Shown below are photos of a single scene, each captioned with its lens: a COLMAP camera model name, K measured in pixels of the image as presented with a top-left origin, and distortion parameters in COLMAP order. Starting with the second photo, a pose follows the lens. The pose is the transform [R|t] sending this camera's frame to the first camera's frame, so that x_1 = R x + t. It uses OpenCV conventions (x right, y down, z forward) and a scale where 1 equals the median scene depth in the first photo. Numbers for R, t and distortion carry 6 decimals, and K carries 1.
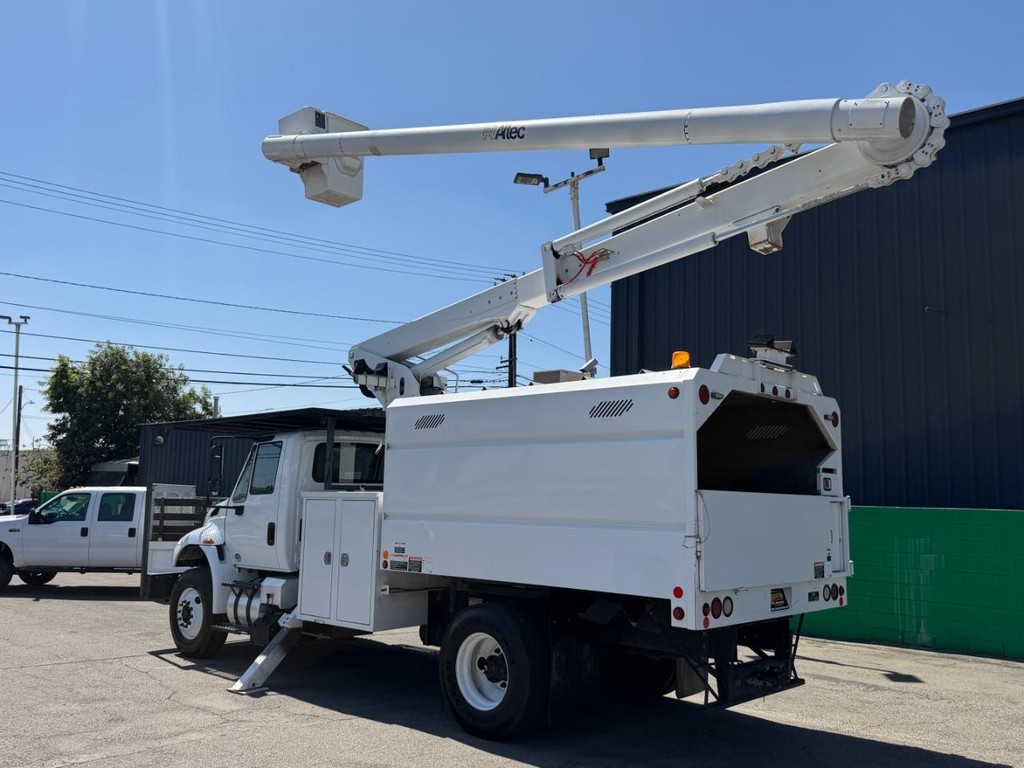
lens RADIAL K [[872.3, 0, 508.8], [0, 872.3, 384.8], [0, 0, 1]] dist [0.143526, -0.224514]
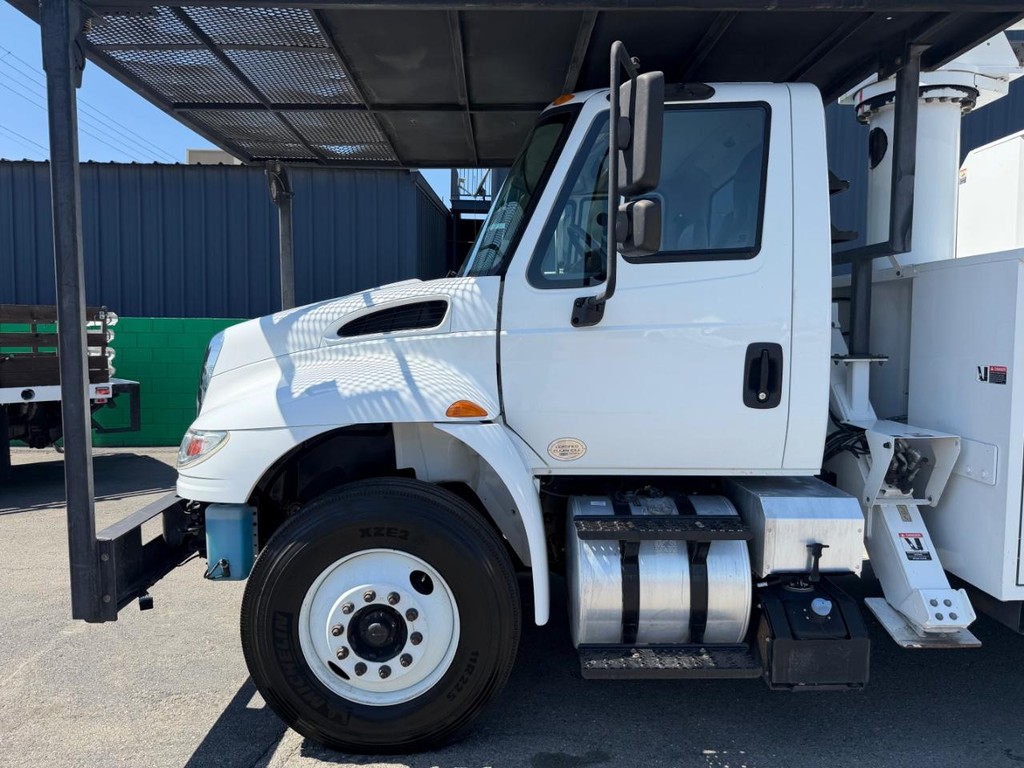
lens RADIAL K [[690.6, 0, 512.8], [0, 690.6, 381.6], [0, 0, 1]] dist [0.098954, -0.103206]
pose [[0.716552, -0.069208, 0.694092, -0.596016], [-0.080064, 0.980329, 0.180403, 0.146593], [-0.692924, -0.184840, 0.696915, 0.988582]]
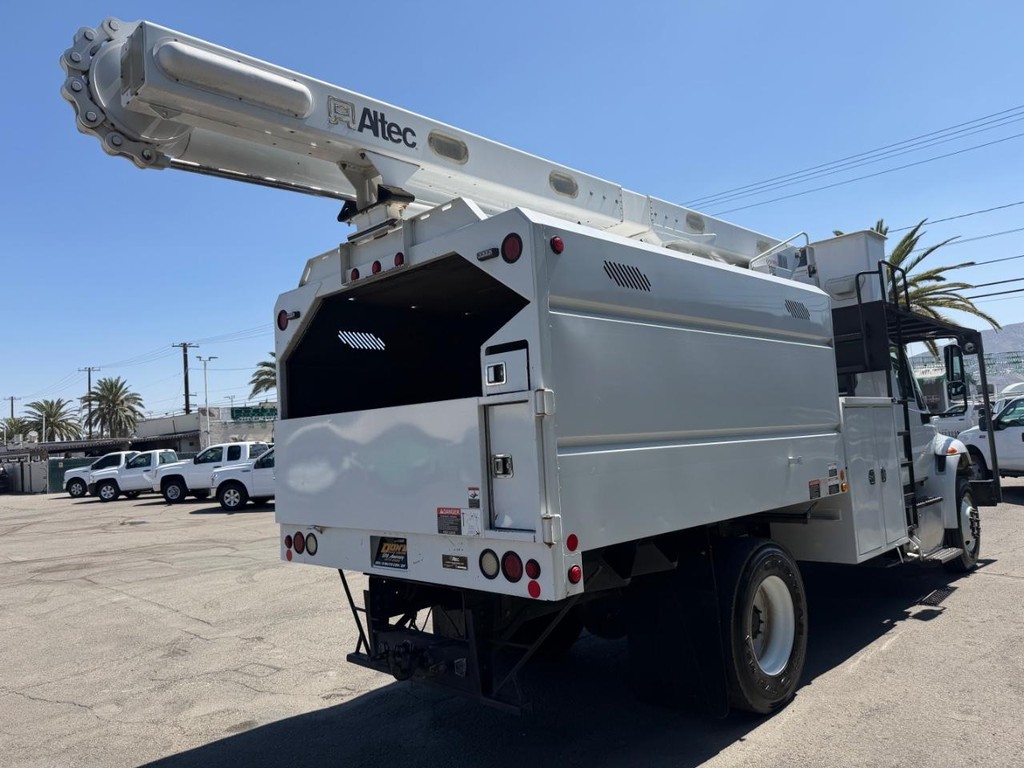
lens RADIAL K [[728.5, 0, 512.3], [0, 728.5, 382.9], [0, 0, 1]] dist [0.093827, -0.129159]
pose [[-0.035711, -0.088468, -0.995439, 0.714347], [0.189865, 0.977332, -0.093670, 0.142440], [0.981161, -0.192344, -0.018104, 0.890185]]
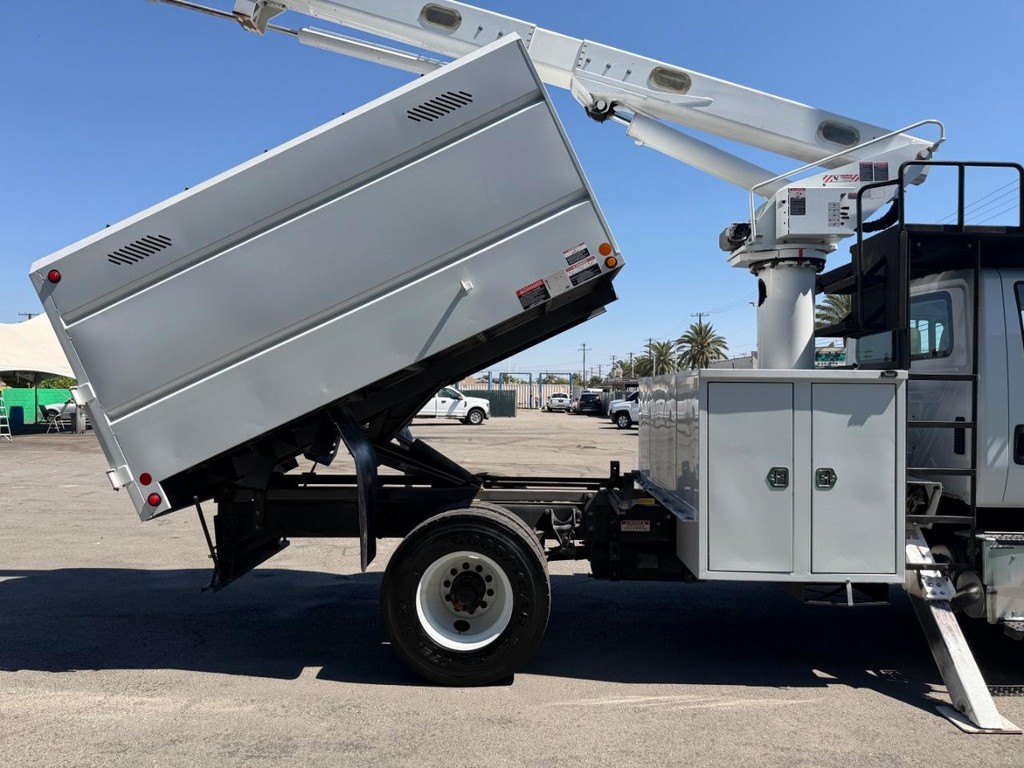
lens RADIAL K [[729.6, 0, 511.1], [0, 729.6, 382.4], [0, 0, 1]] dist [0.092261, -0.138299]
pose [[-0.755268, -0.036009, -0.654426, 0.479405], [0.063188, 0.989838, -0.127389, 0.214713], [0.652363, -0.137565, -0.745317, 1.473160]]
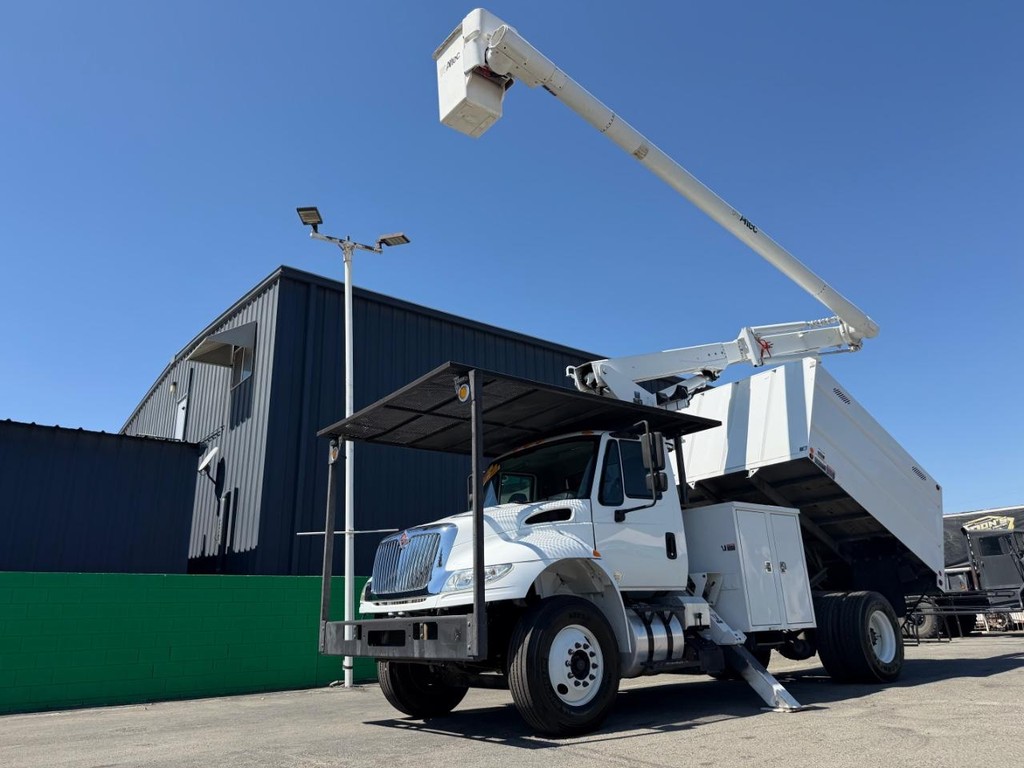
lens RADIAL K [[706.6, 0, 508.8], [0, 706.6, 384.2], [0, 0, 1]] dist [0.153970, -0.261106]
pose [[0.159636, 0.288583, 0.944053, -1.140283], [-0.085835, 0.956753, -0.277950, 0.255779], [-0.983437, -0.036662, 0.177502, 1.170009]]
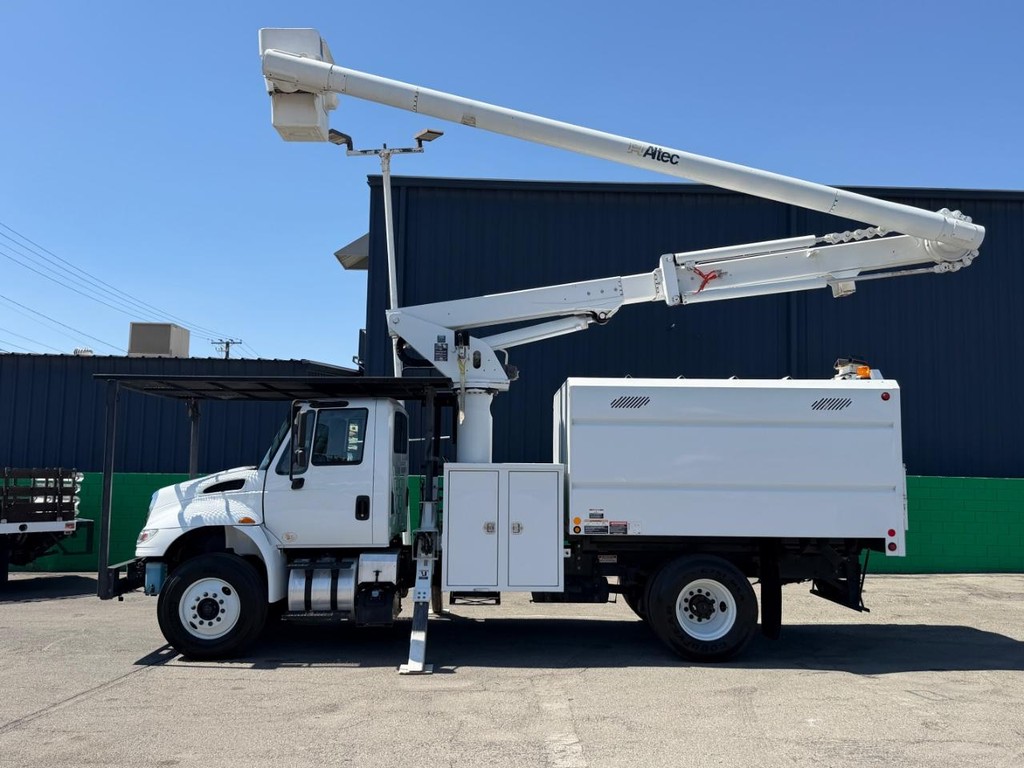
lens RADIAL K [[872.3, 0, 508.8], [0, 872.3, 384.8], [0, 0, 1]] dist [0.143526, -0.224514]
pose [[0.718418, 0.054646, 0.693462, -0.906413], [-0.085094, 0.996326, 0.009643, 0.020928], [-0.690388, -0.065937, 0.720429, 0.270184]]
